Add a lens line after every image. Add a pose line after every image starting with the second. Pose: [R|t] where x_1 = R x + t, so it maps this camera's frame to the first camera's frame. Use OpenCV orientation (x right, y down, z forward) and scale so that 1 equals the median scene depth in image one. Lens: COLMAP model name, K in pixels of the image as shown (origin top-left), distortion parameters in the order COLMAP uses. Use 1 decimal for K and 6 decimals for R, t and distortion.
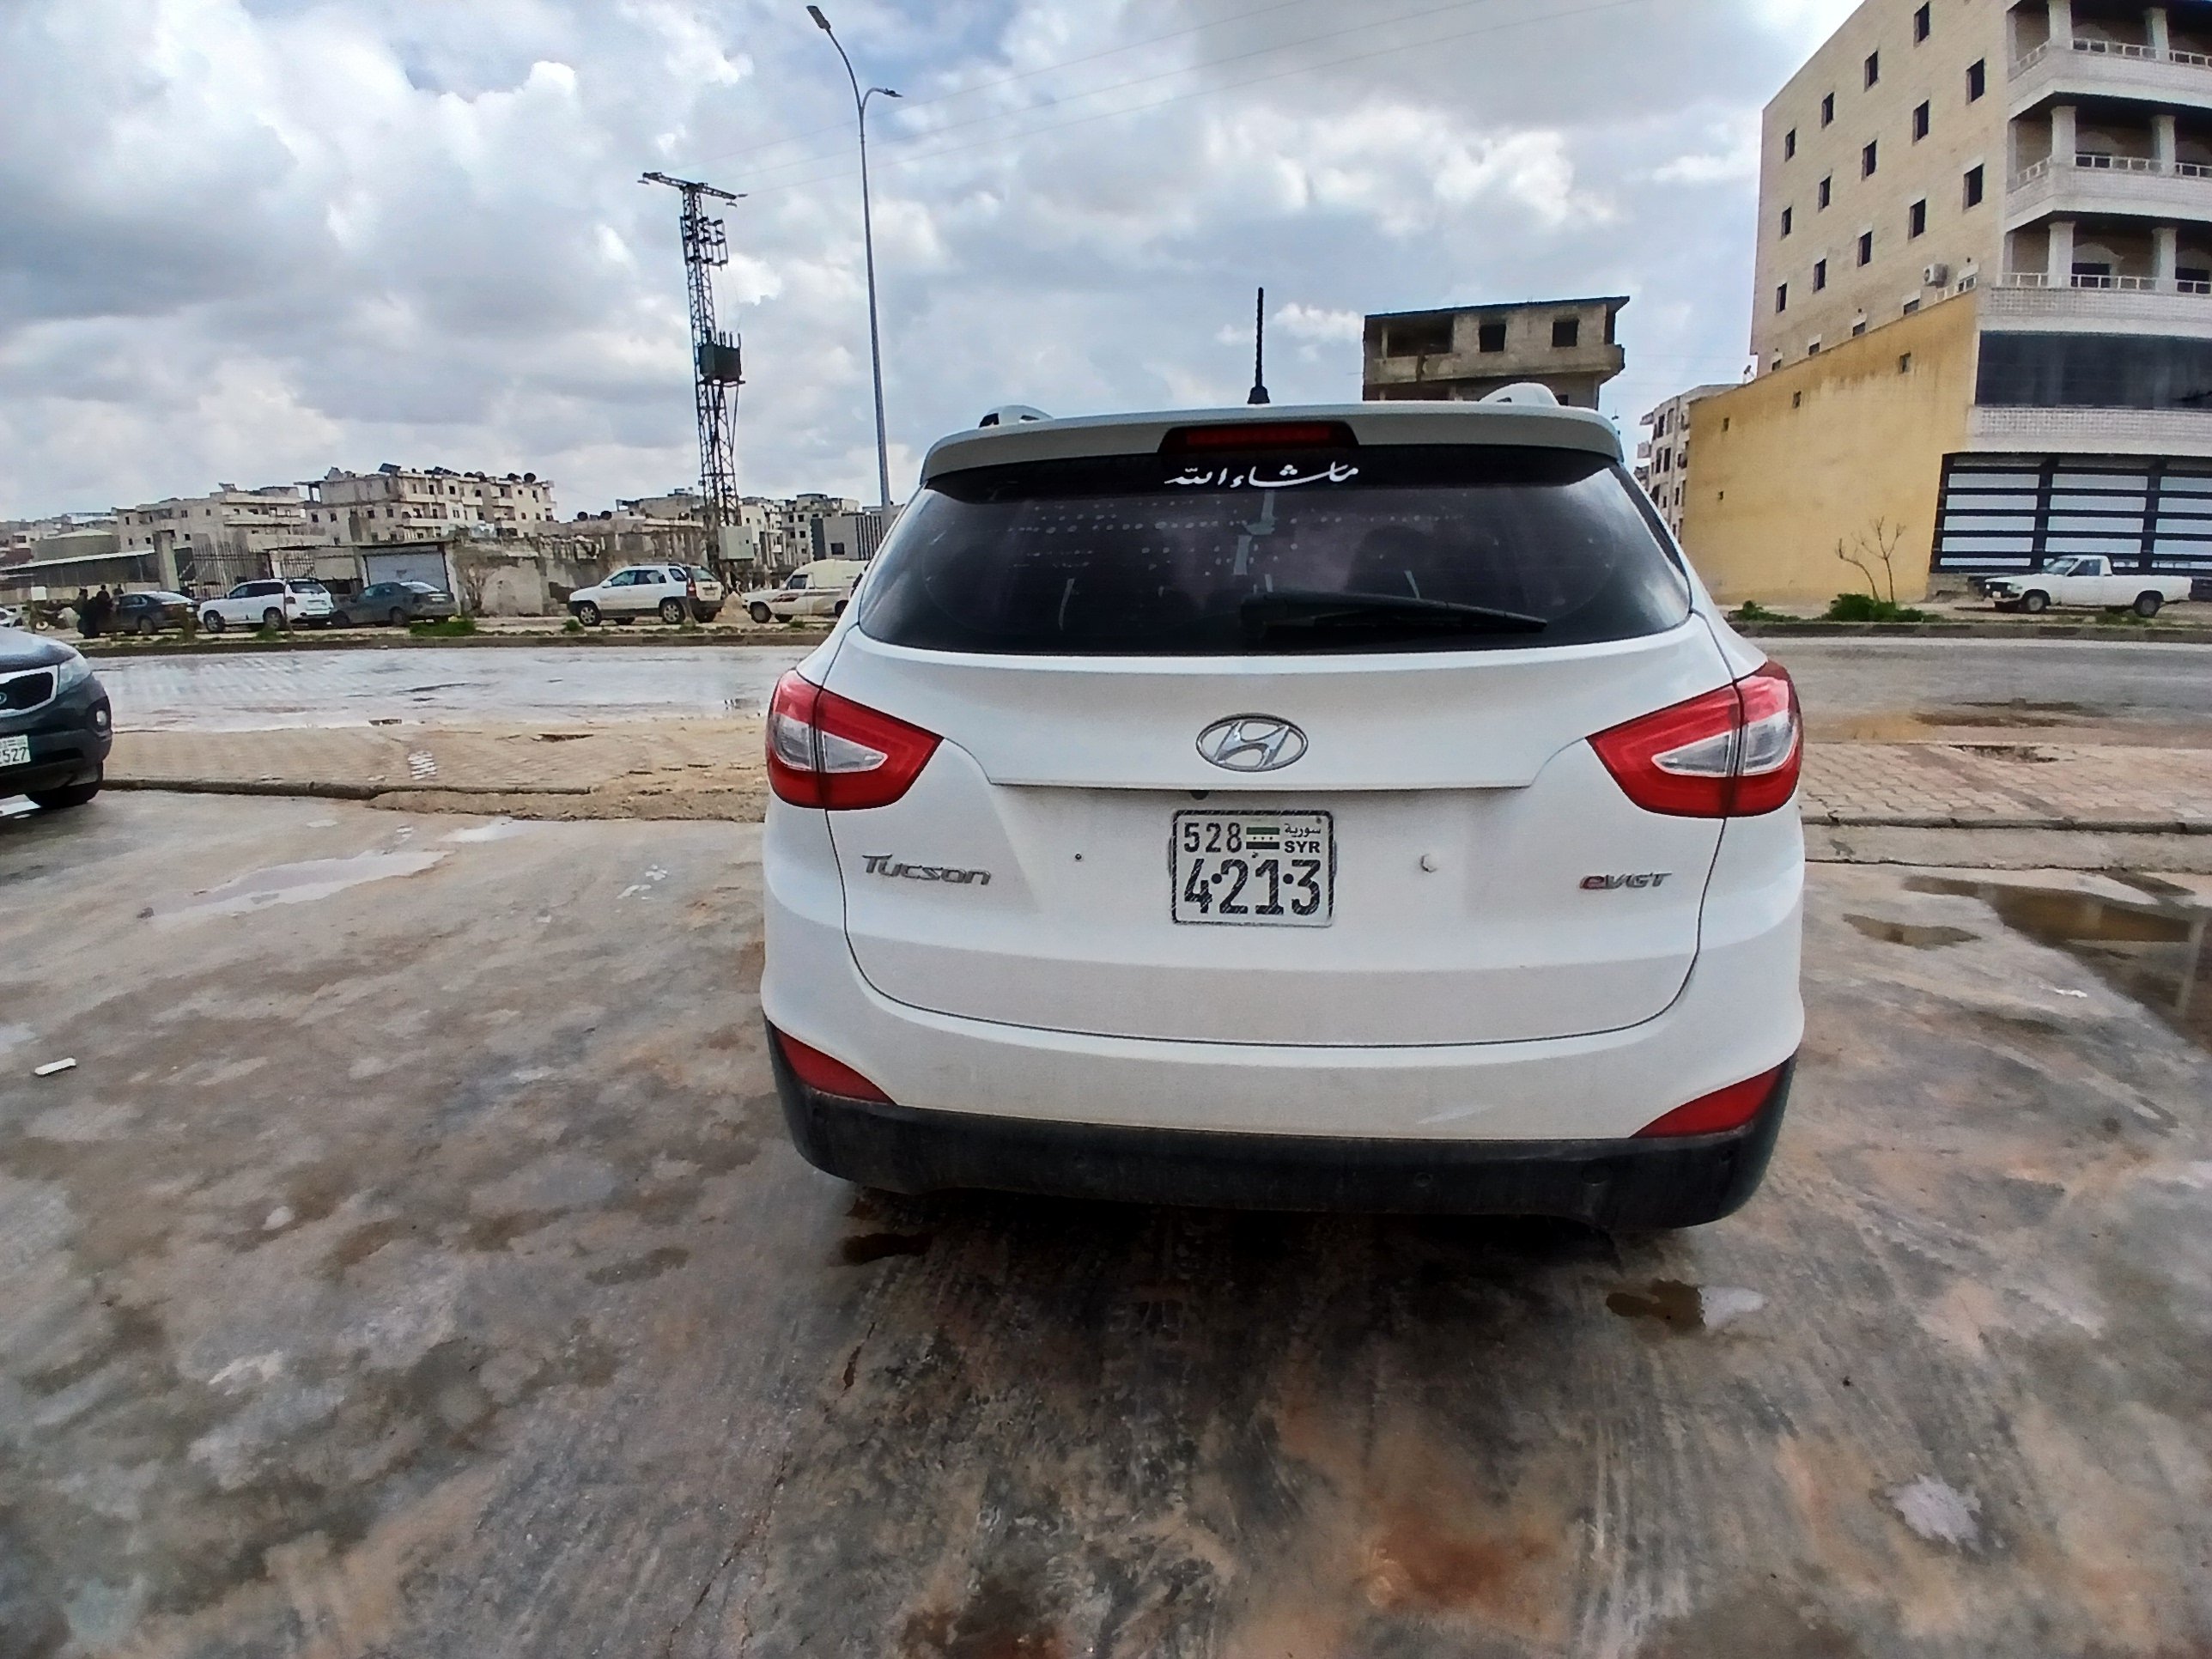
lens RADIAL K [[1102.8, 0, 1107.4], [0, 1102.8, 835.6], [0, 0, 1]] dist [-0.001214, -0.039598]
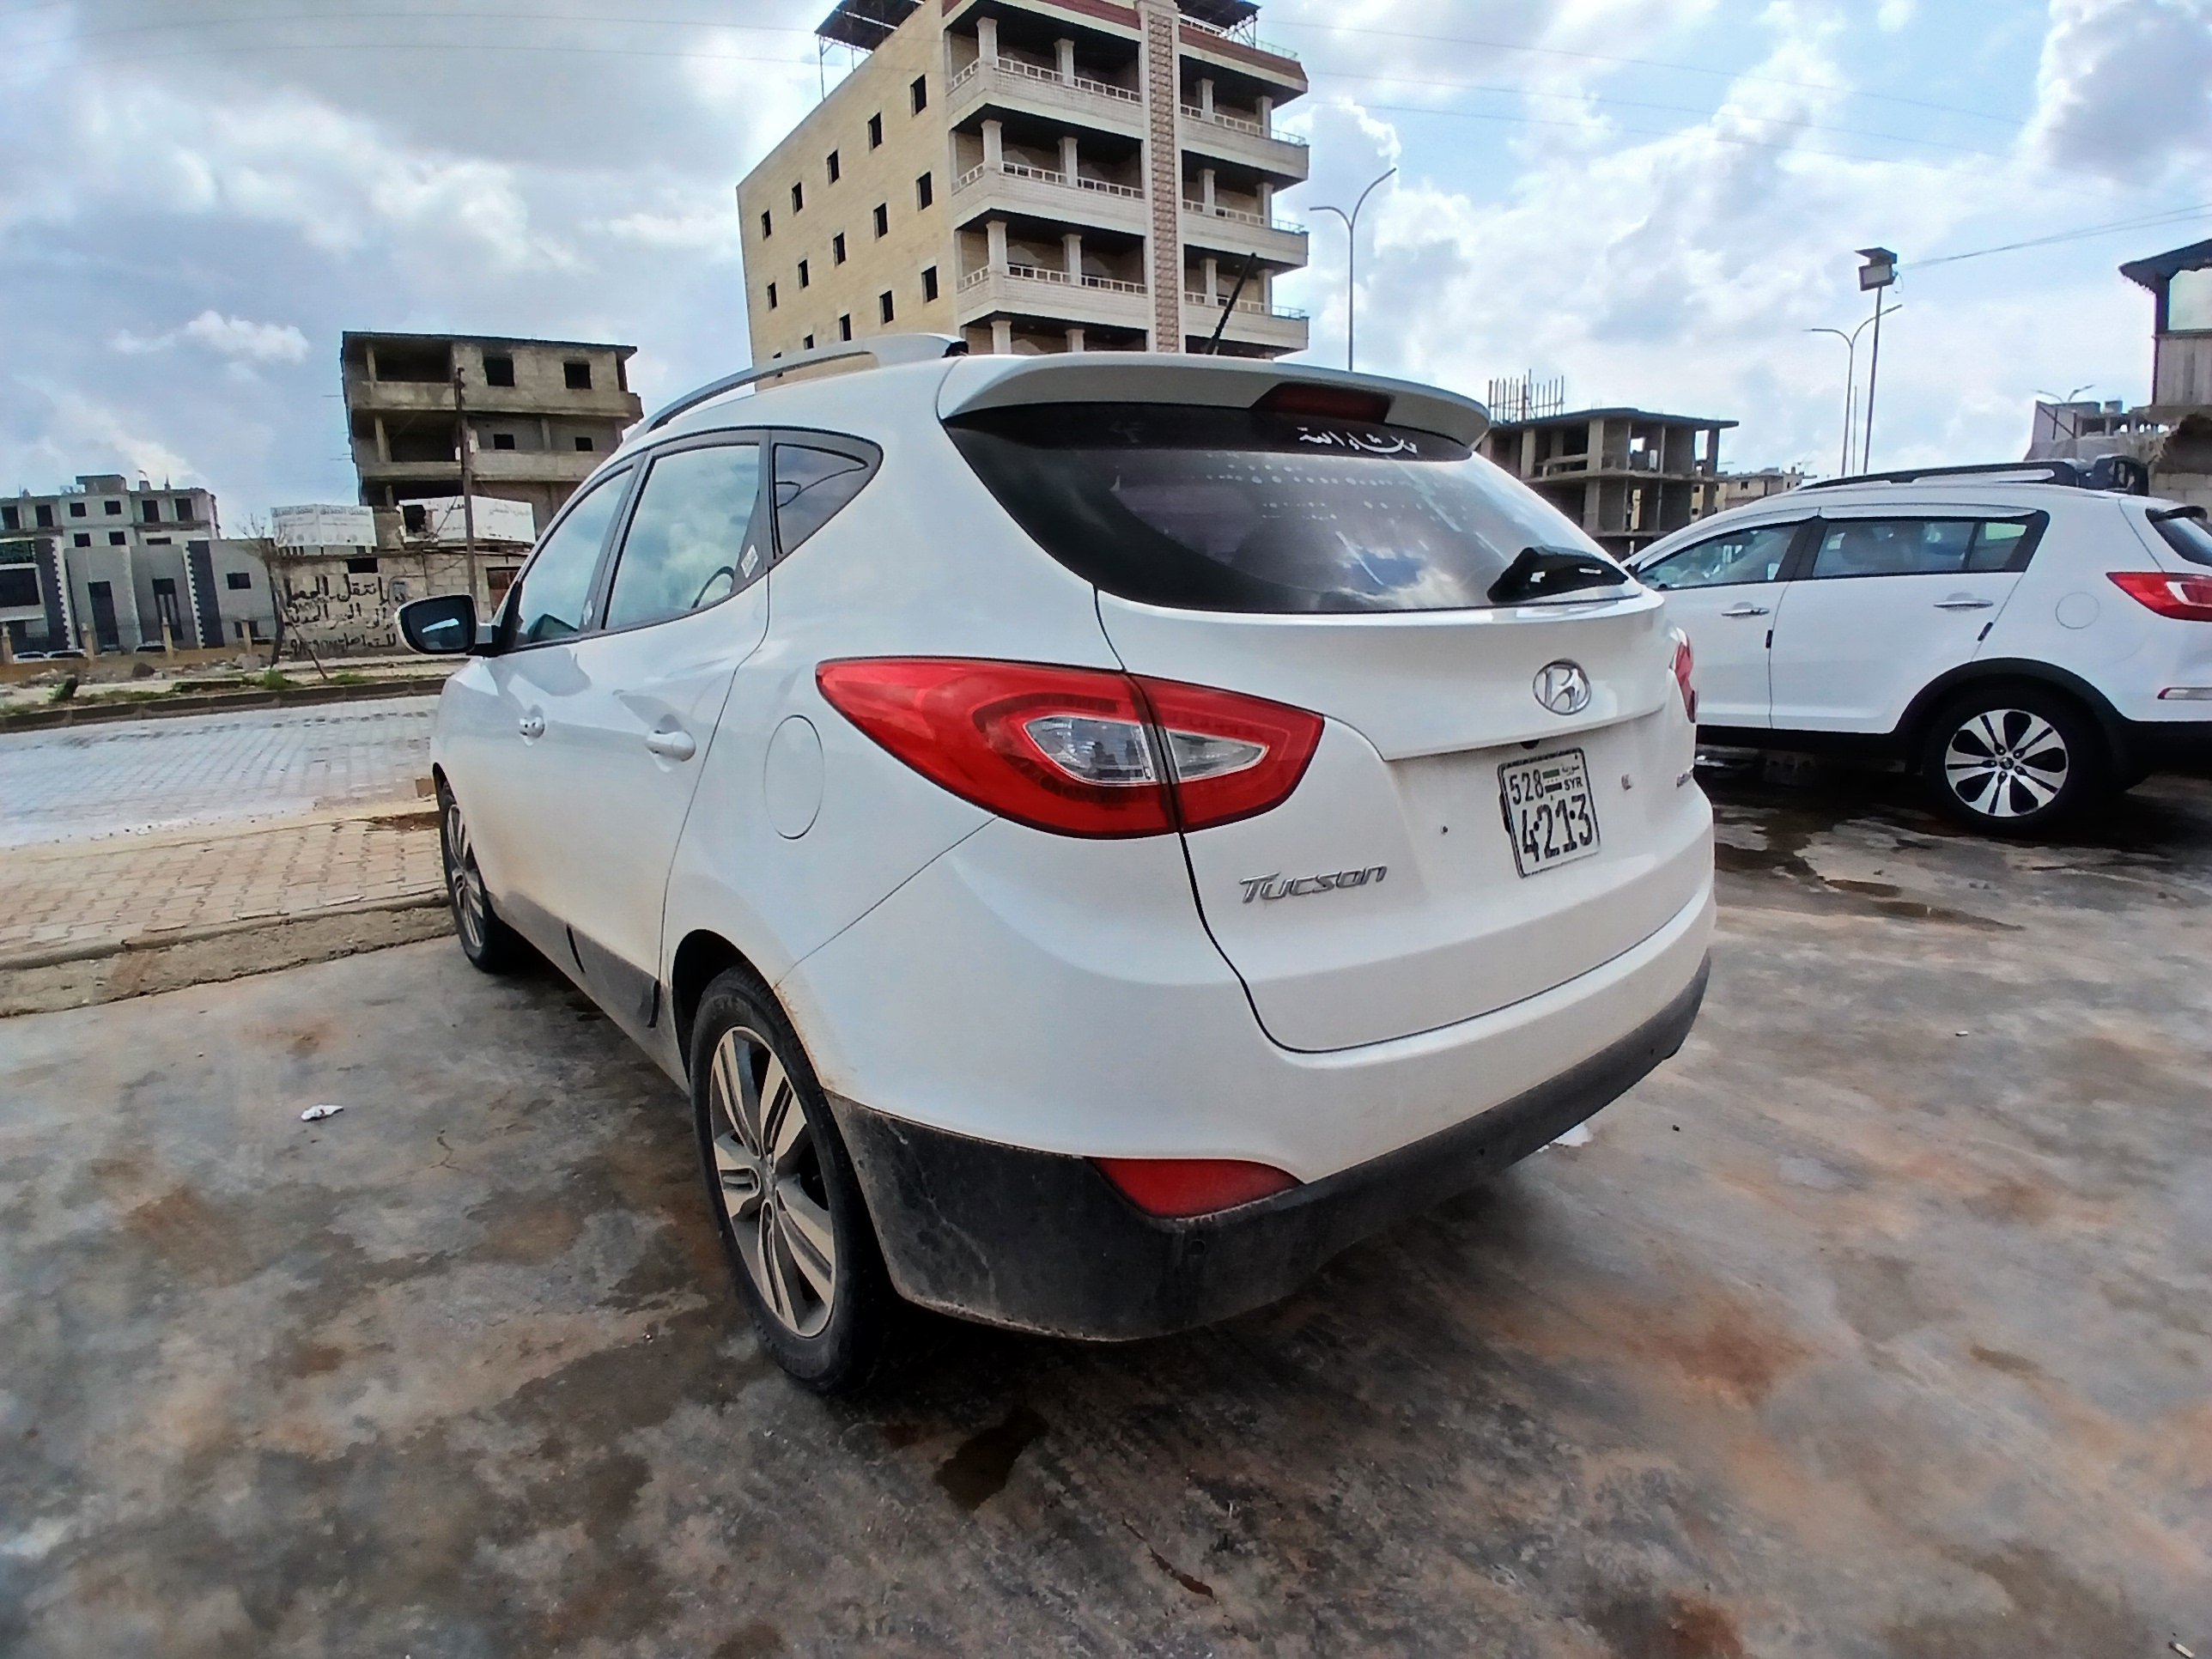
lens RADIAL K [[1106.0, 0, 1110.4], [0, 1106.0, 837.1], [0, 0, 1]] dist [0.001655, -0.046322]
pose [[0.683956, -0.161115, 0.711510, -0.650366], [0.188424, 0.981229, 0.041064, -0.048620], [-0.704770, 0.105980, 0.701475, 0.410346]]
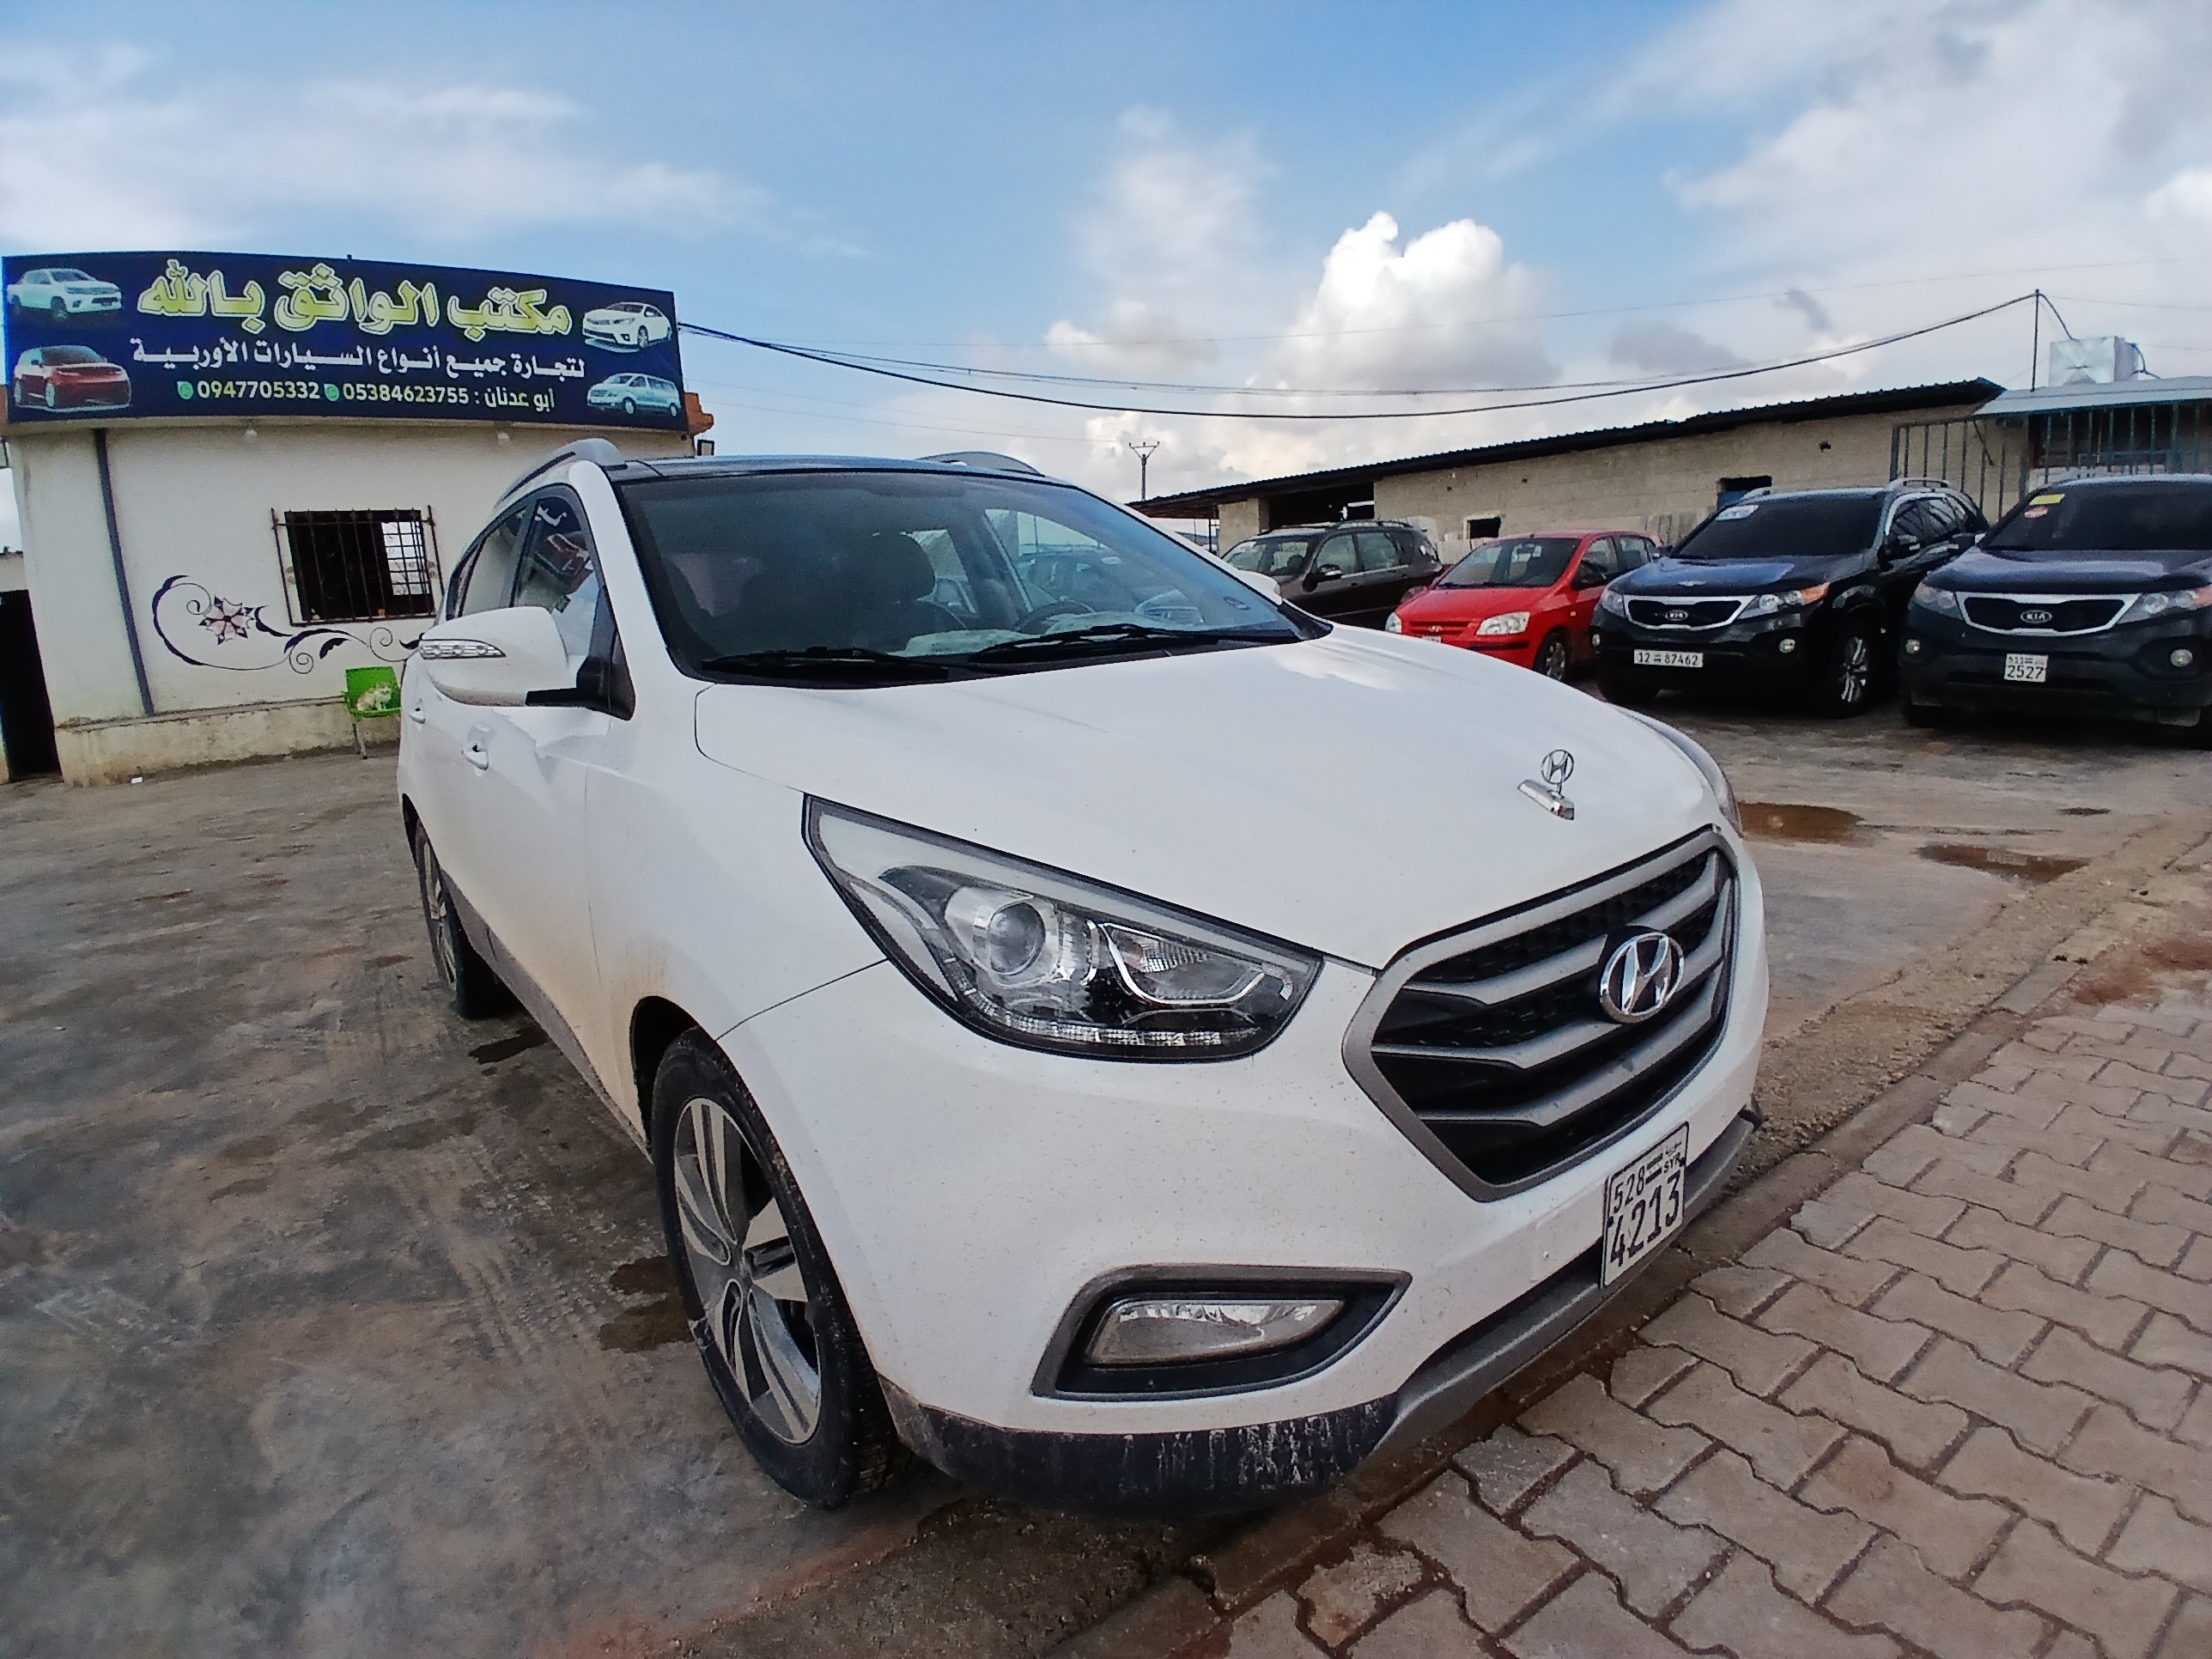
lens RADIAL K [[1106.0, 0, 1110.4], [0, 1106.0, 837.1], [0, 0, 1]] dist [0.001655, -0.046322]
pose [[-0.678333, 0.216875, -0.702019, 1.050879], [-0.099994, 0.919308, 0.380623, -0.685136], [0.727919, 0.328387, -0.601911, 2.898208]]
